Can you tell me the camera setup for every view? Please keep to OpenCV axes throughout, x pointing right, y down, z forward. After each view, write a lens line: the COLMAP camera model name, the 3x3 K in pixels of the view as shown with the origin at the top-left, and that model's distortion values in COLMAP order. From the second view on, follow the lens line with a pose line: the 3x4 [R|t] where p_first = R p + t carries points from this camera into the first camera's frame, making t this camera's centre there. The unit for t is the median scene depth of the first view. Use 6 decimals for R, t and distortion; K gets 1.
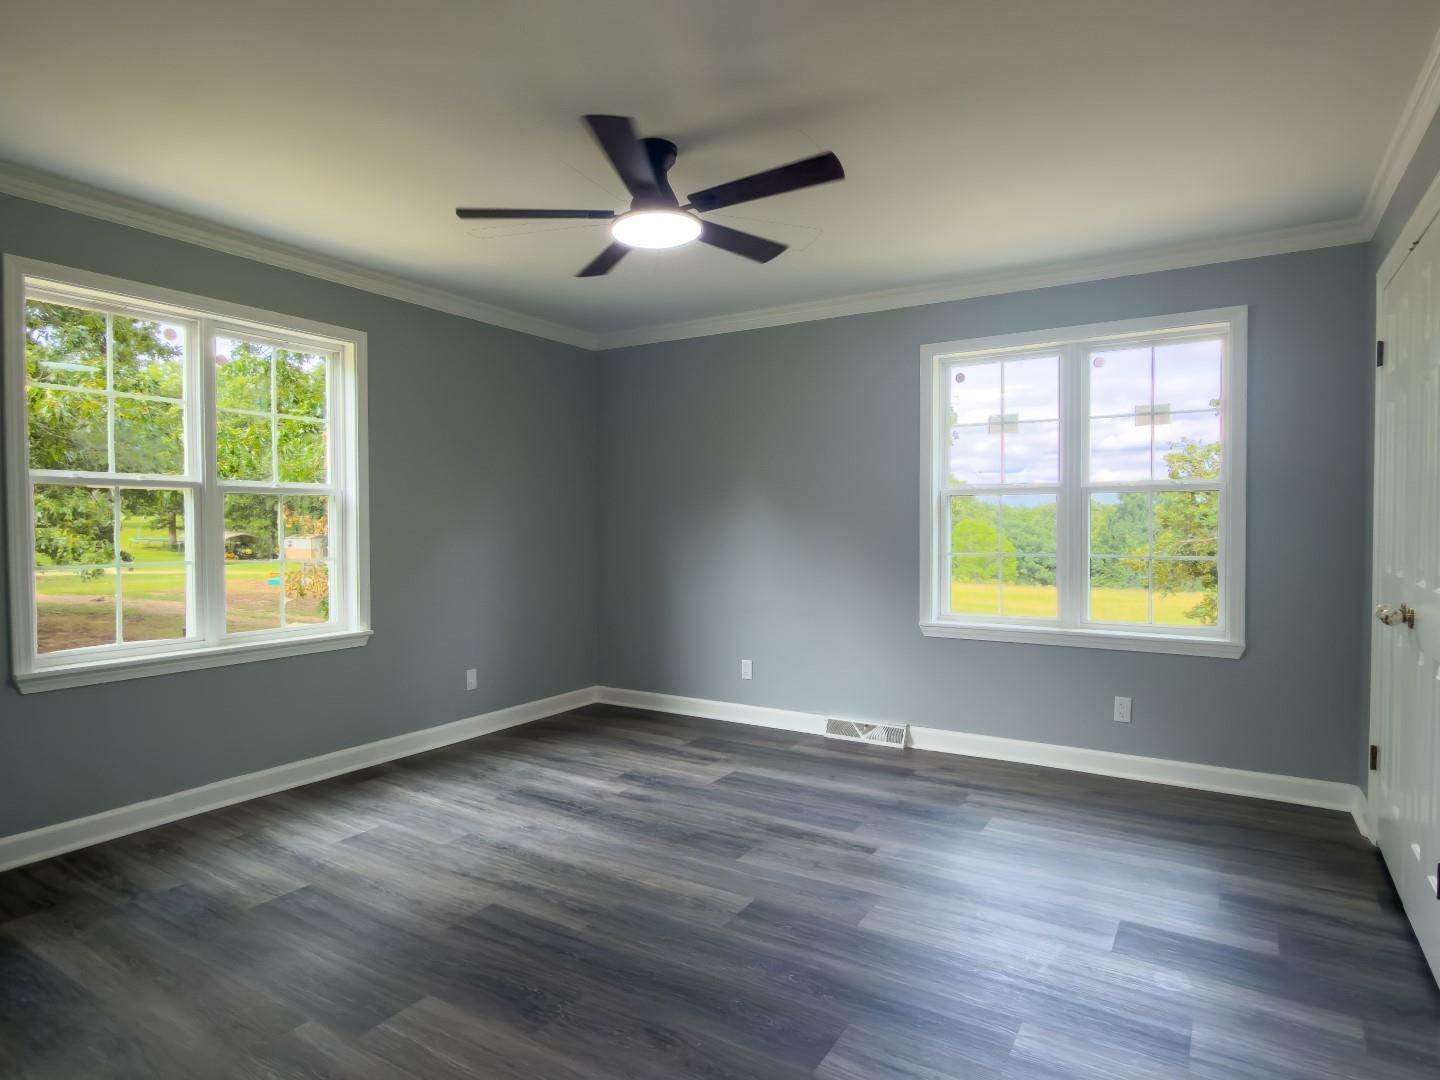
lens RADIAL K [[857.6, 0, 711.8], [0, 857.6, 538.6], [0, 0, 1]] dist [0.000010, 0.002805]
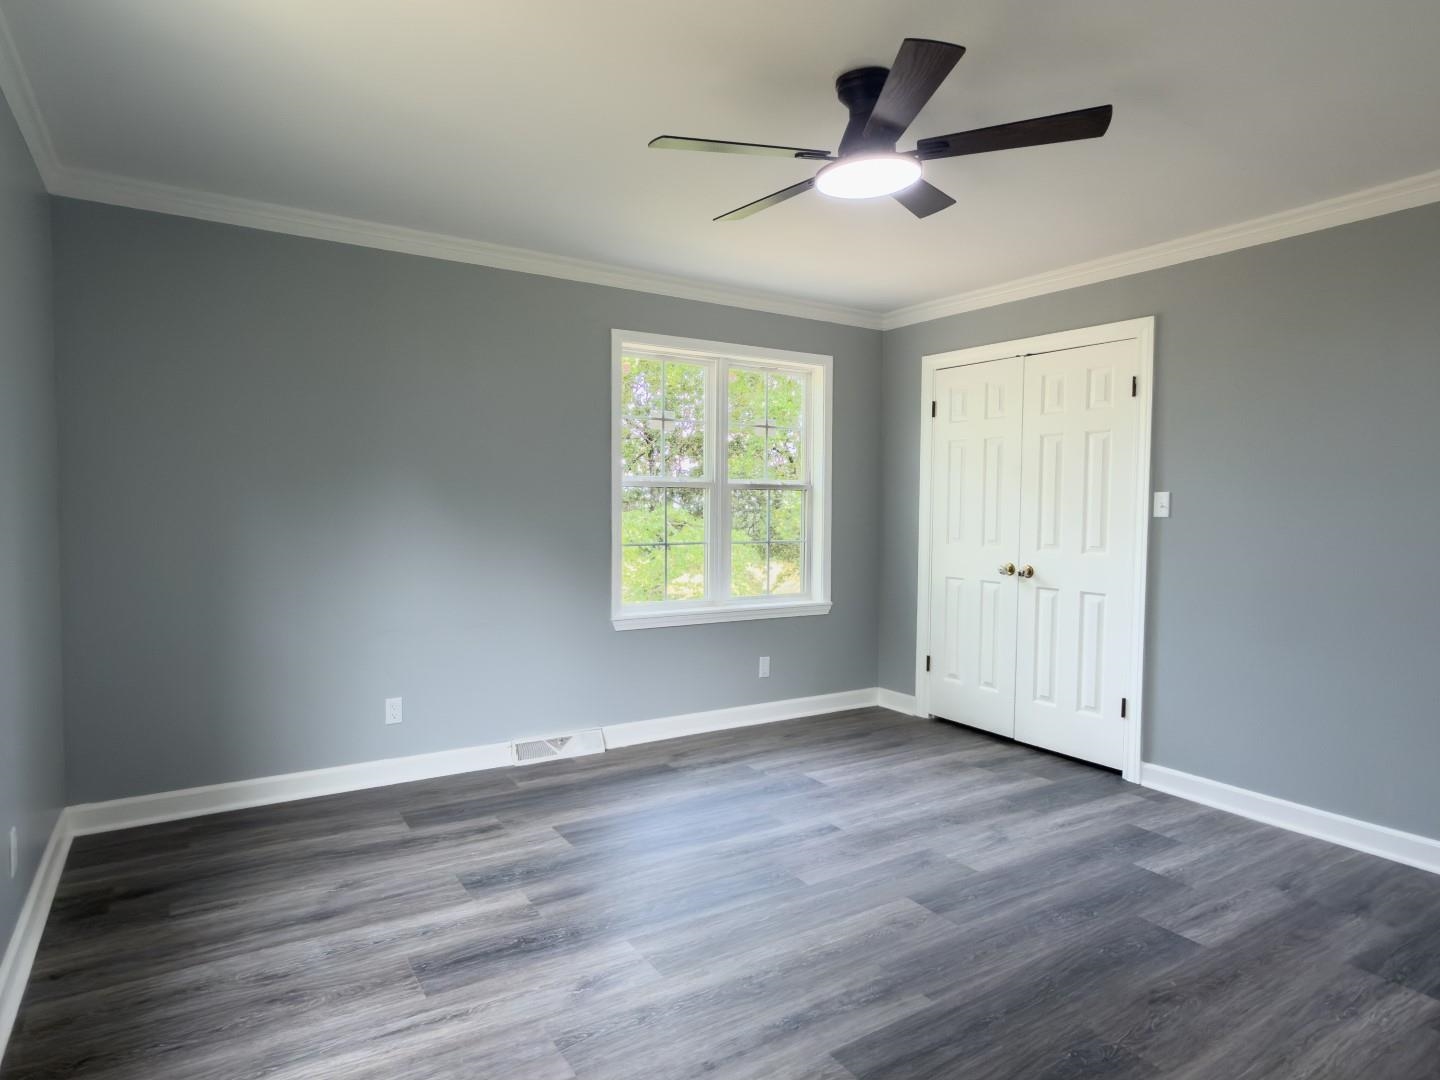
lens RADIAL K [[857.6, 0, 718.3], [0, 857.6, 540.7], [0, 0, 1]] dist [0.000010, 0.002805]
pose [[0.408236, -0.028368, 0.912435, -0.656101], [0.010076, 0.999596, 0.026570, -0.013887], [-0.912821, -0.001653, 0.408357, 0.560590]]
